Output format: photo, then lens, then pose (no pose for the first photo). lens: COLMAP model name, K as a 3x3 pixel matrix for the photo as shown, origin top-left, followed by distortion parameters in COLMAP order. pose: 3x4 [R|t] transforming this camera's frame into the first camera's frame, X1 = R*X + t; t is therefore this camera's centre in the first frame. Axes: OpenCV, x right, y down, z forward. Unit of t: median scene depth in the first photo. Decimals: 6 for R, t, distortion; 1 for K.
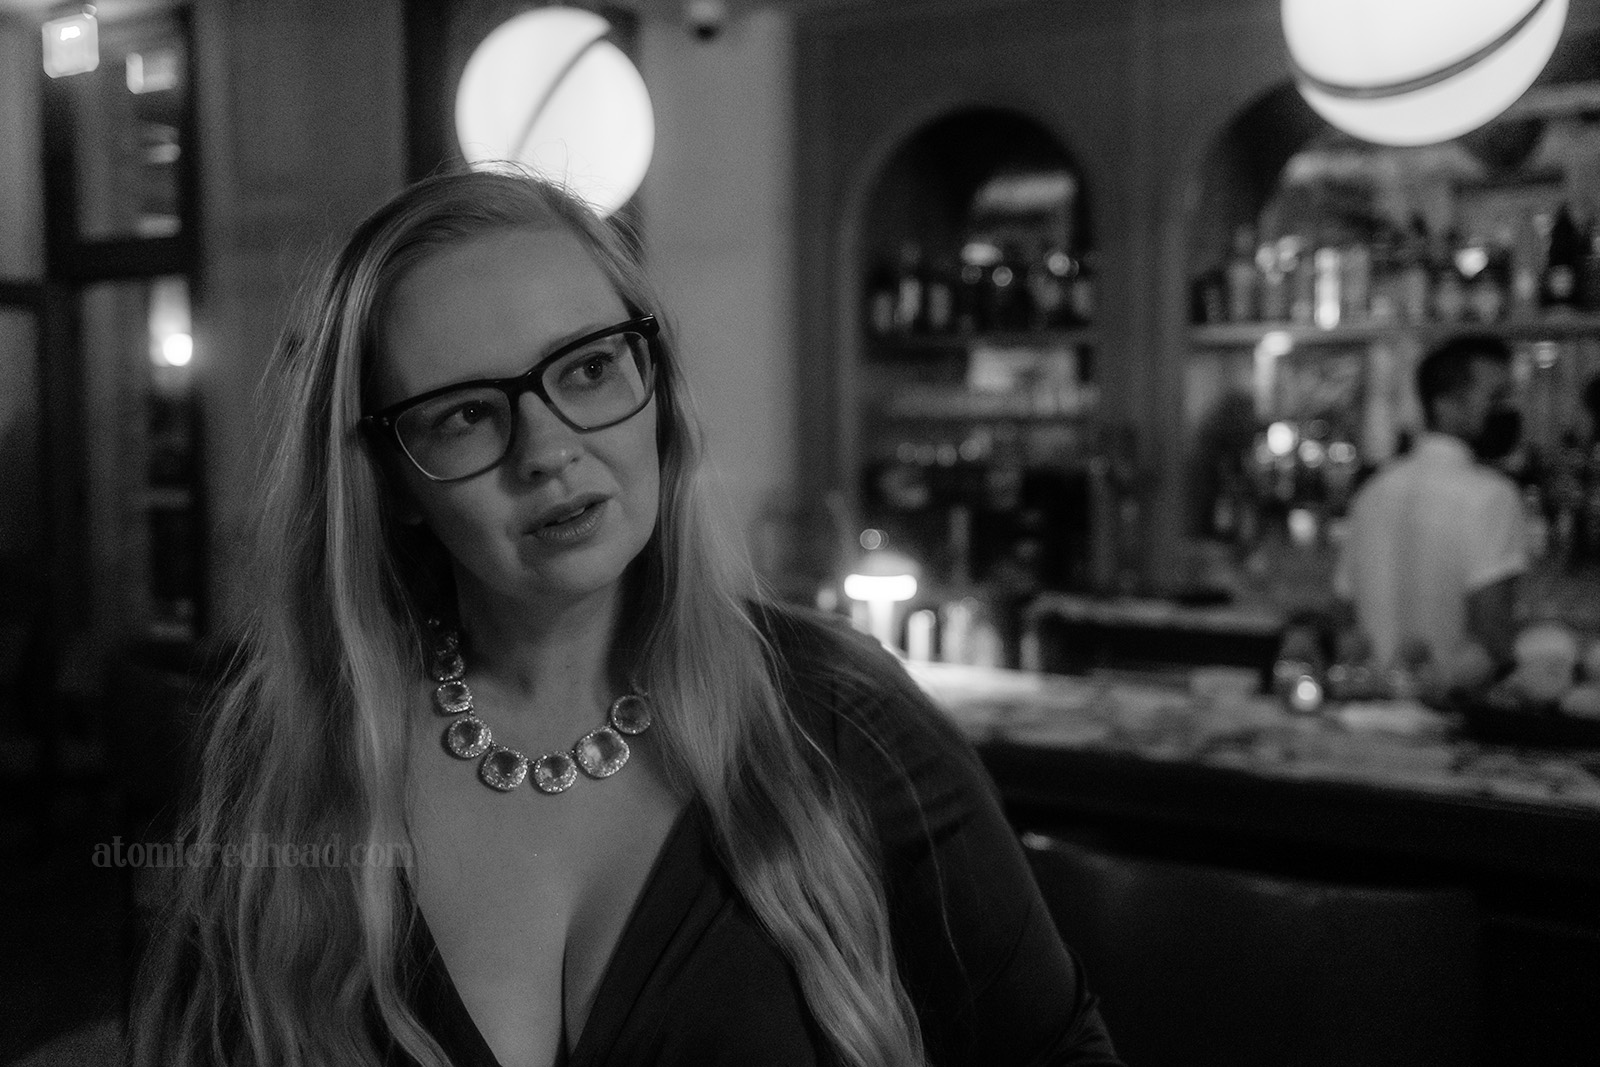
lens RADIAL K [[1649.6, 0, 795.1], [0, 1649.6, 530.9], [0, 0, 1]] dist [-0.004178, 0.000000]
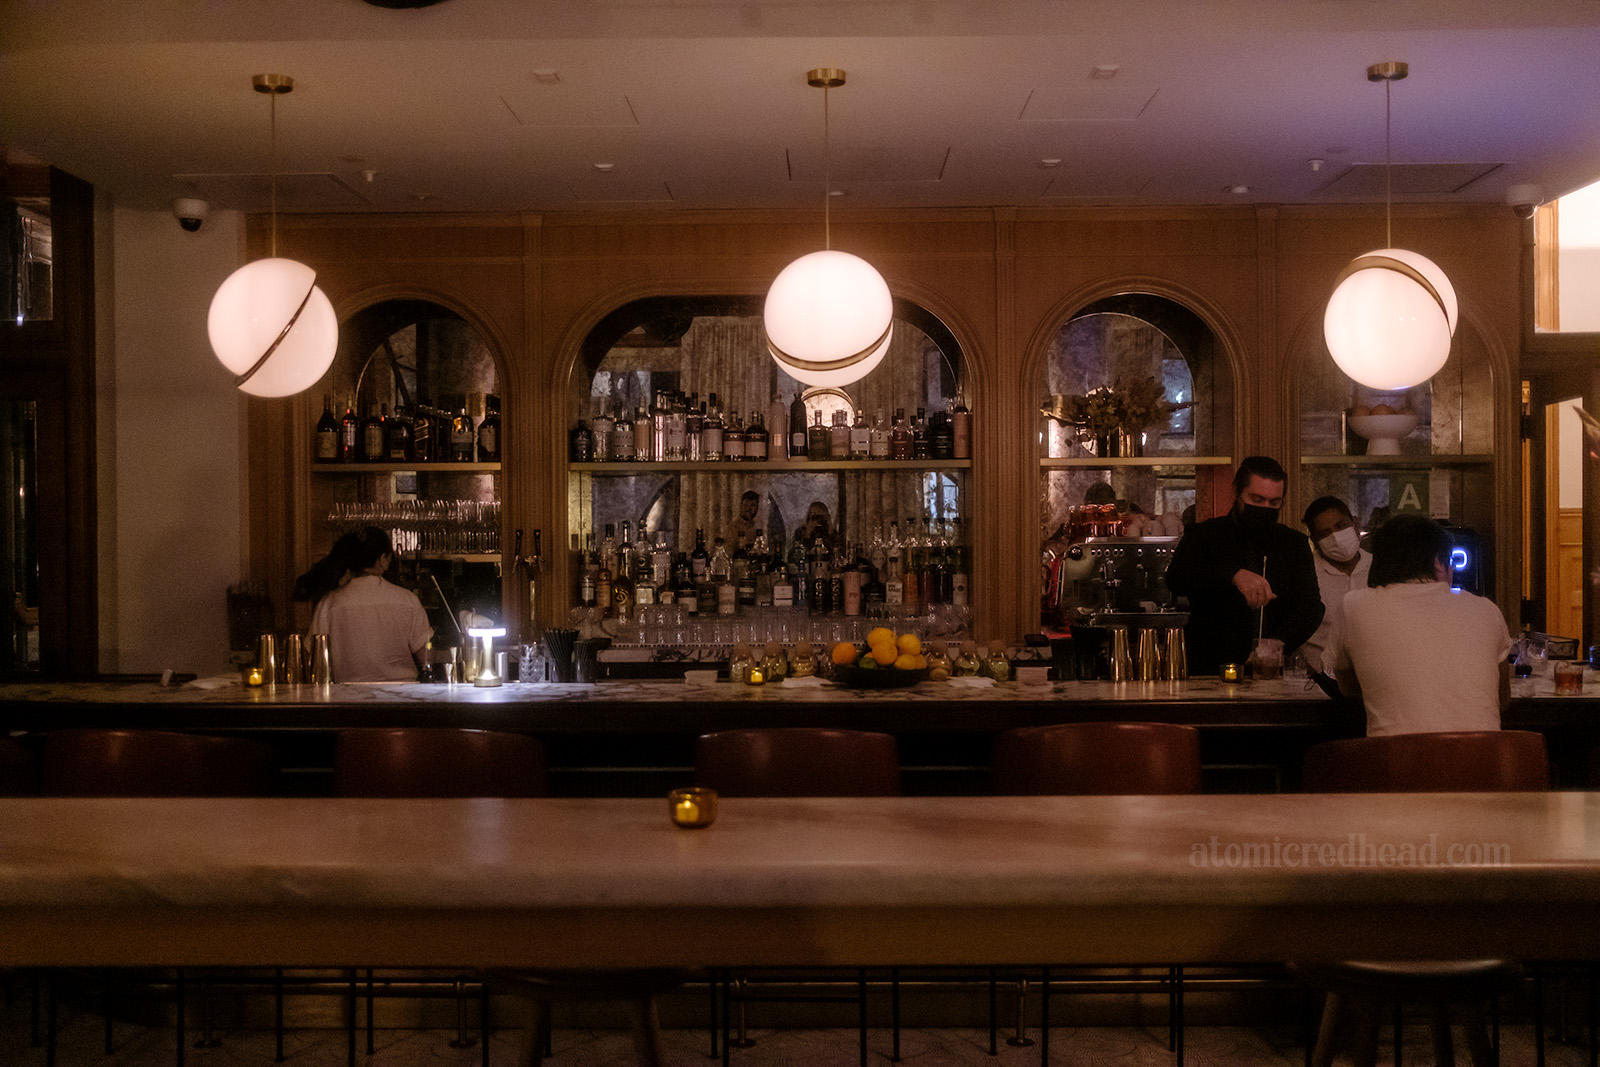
lens RADIAL K [[1649.6, 0, 805.5], [0, 1649.6, 530.2], [0, 0, 1]] dist [-0.004178, 0.000000]
pose [[0.849459, -0.007537, 0.527600, -0.340550], [0.039433, 0.998009, -0.049232, 0.016507], [-0.526178, 0.062625, 0.848065, -0.333034]]
